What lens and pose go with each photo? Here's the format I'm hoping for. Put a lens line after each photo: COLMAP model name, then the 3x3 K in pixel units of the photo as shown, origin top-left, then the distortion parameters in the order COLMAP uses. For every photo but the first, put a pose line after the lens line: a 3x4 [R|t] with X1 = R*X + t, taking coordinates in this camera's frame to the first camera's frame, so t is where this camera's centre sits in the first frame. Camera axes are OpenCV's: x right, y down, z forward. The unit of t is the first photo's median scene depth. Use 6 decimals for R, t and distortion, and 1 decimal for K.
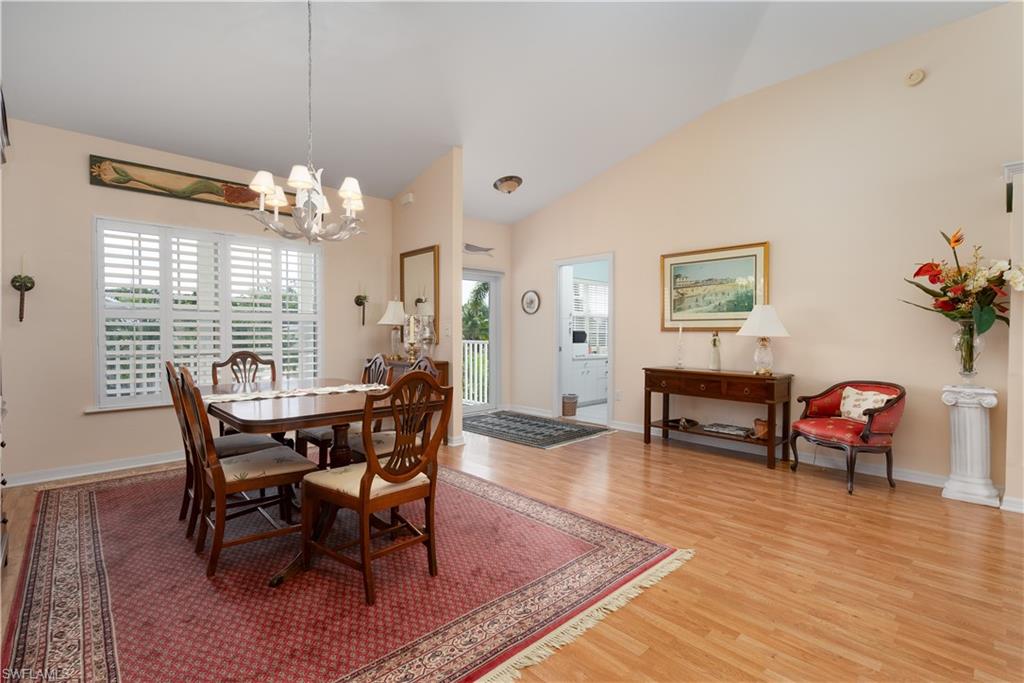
lens RADIAL K [[466.5, 0, 512.8], [0, 466.5, 338.2], [0, 0, 1]] dist [0.000071, -0.000031]
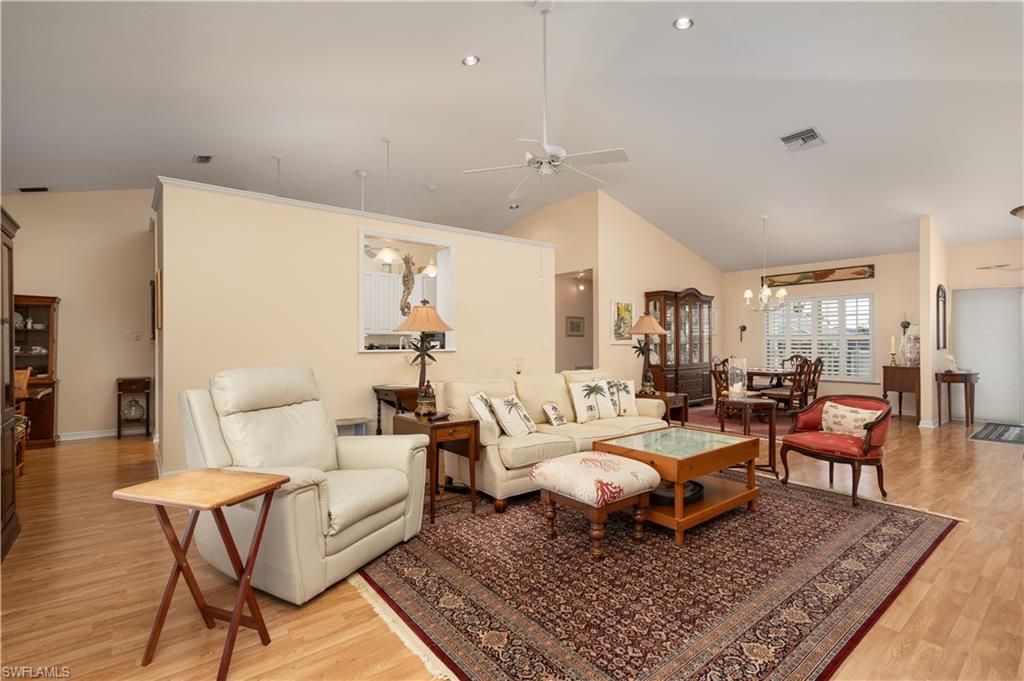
lens RADIAL K [[471.4, 0, 508.4], [0, 471.4, 336.4], [0, 0, 1]] dist [0.001907, 0.000400]
pose [[-0.089840, -0.015706, -0.995832, 1.644890], [-0.016743, 0.999758, -0.014258, -0.003645], [0.995816, 0.015392, -0.090081, -0.136455]]
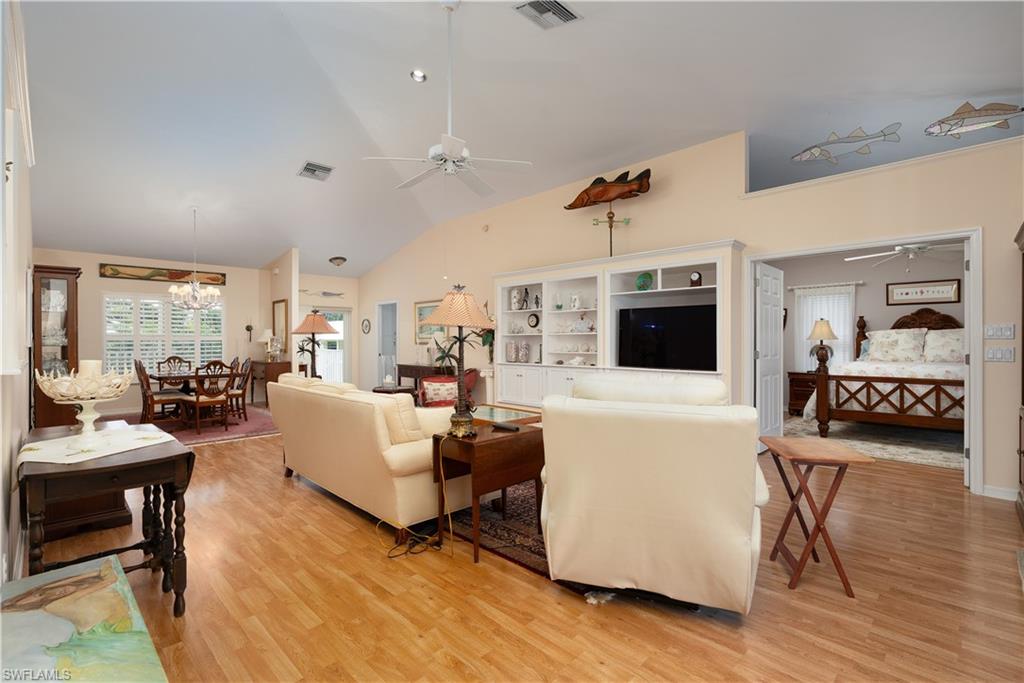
lens RADIAL K [[471.4, 0, 508.4], [0, 471.4, 337.4], [0, 0, 1]] dist [0.001907, 0.000400]
pose [[0.999791, -0.007634, 0.018963, 0.814083], [0.008104, 0.999658, -0.024874, 0.008034], [-0.018767, 0.025023, 0.999511, -1.053902]]
